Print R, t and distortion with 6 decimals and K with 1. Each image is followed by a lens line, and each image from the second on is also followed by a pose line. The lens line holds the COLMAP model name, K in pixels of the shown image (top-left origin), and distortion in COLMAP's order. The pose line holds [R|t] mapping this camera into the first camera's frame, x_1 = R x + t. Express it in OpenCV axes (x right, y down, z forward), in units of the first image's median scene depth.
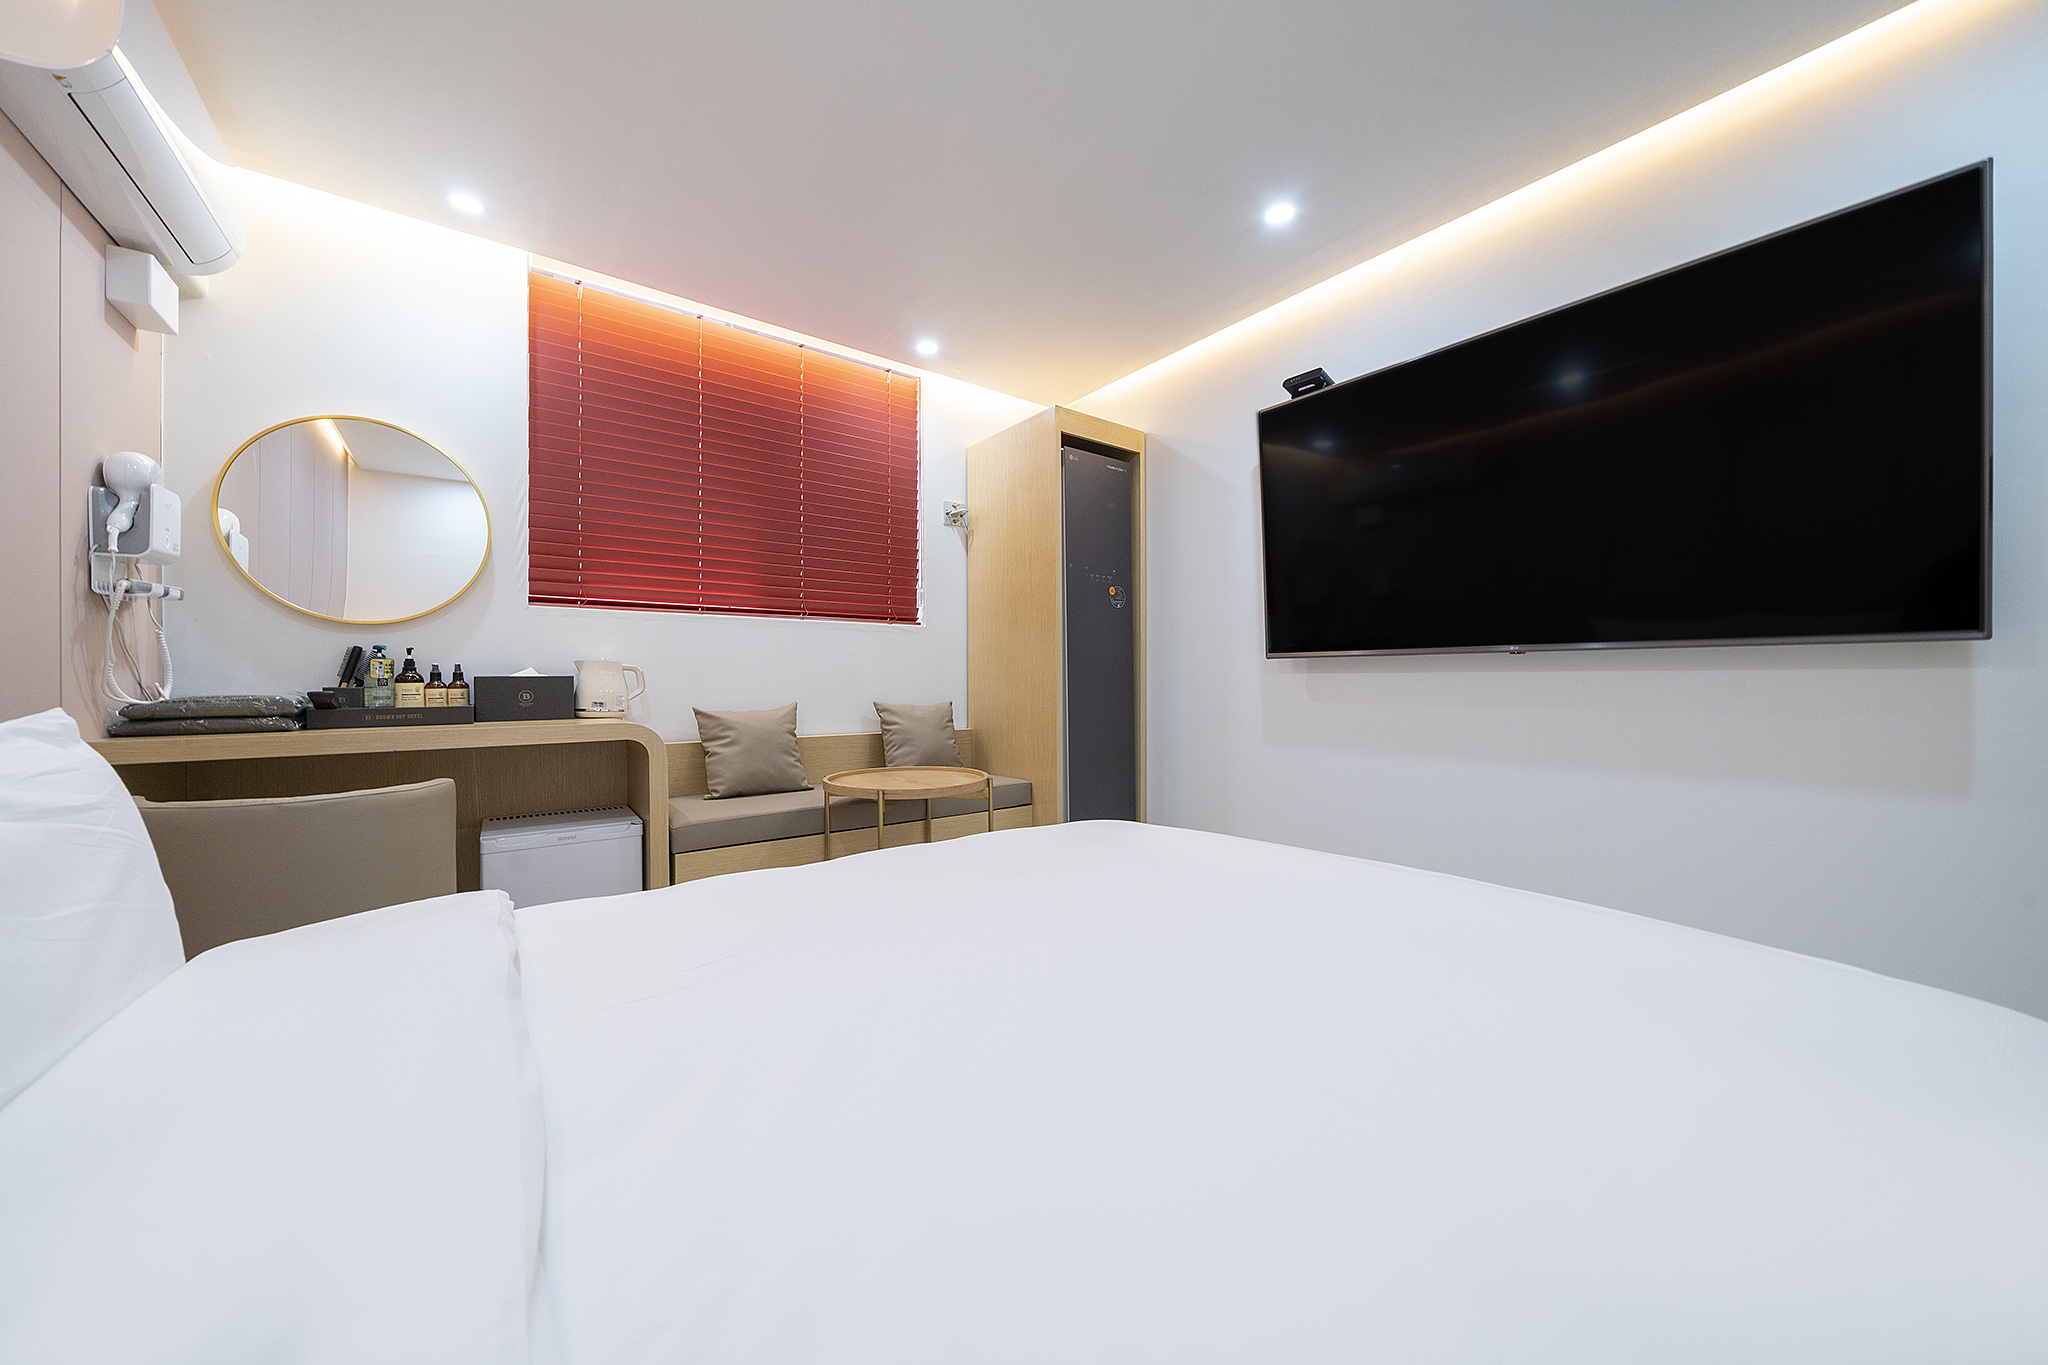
lens RADIAL K [[703.2, 0, 1022.9], [0, 703.2, 684.0], [0, 0, 1]] dist [-0.014188, 0.000862]
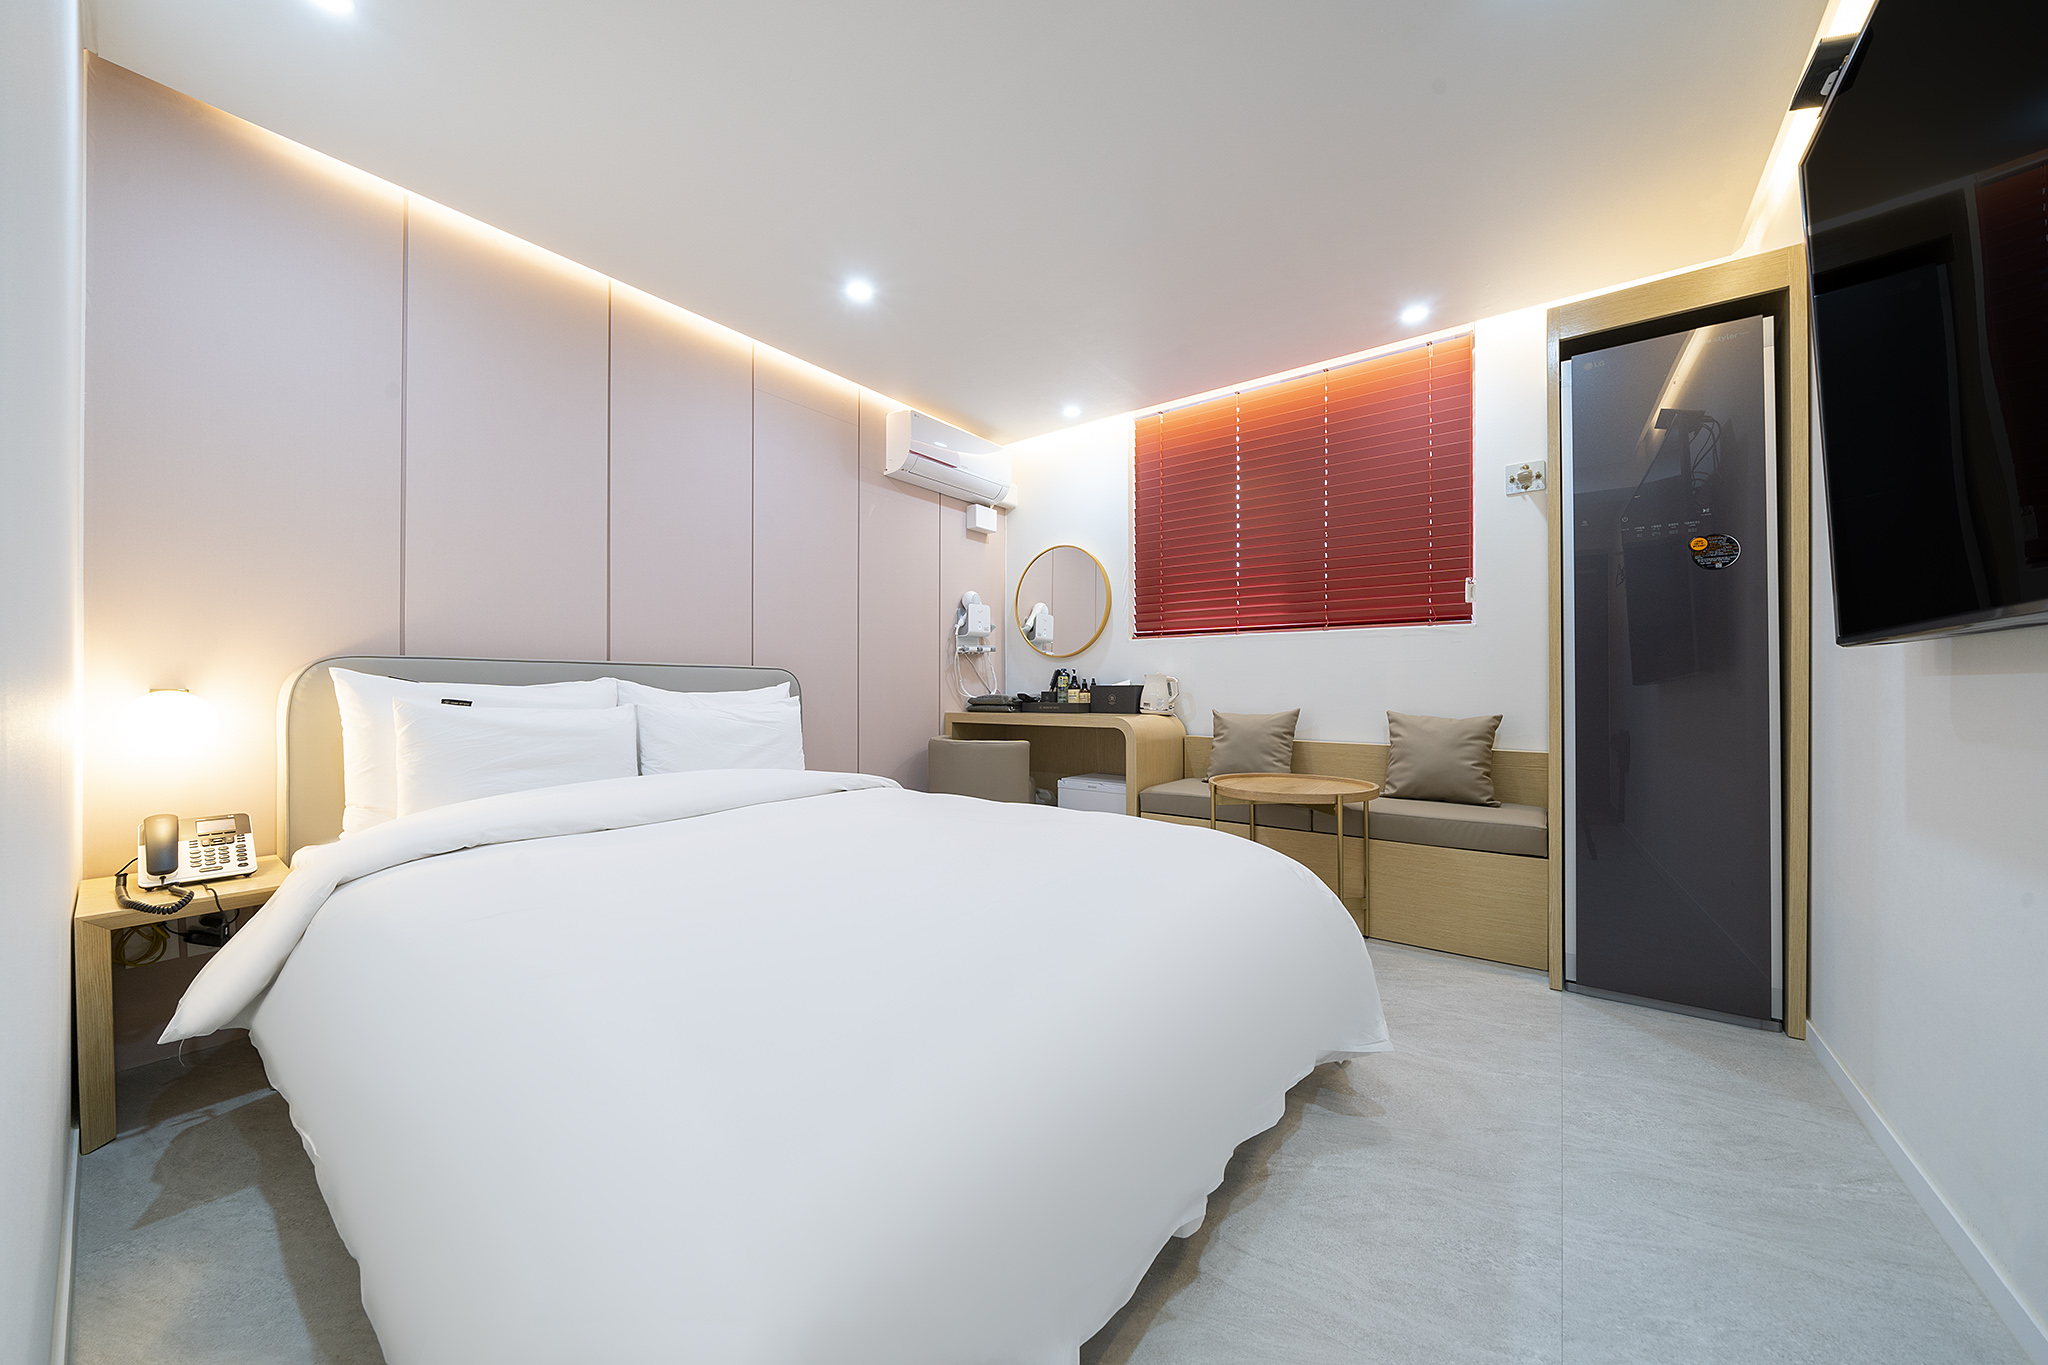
lens RADIAL K [[703.2, 0, 1024.8], [0, 703.2, 687.4], [0, 0, 1]] dist [-0.014188, 0.000862]
pose [[0.264064, 0.002331, -0.964502, 0.808496], [-0.005458, 0.999985, 0.000922, -0.006659], [0.964490, 0.005020, 0.264073, 0.401681]]
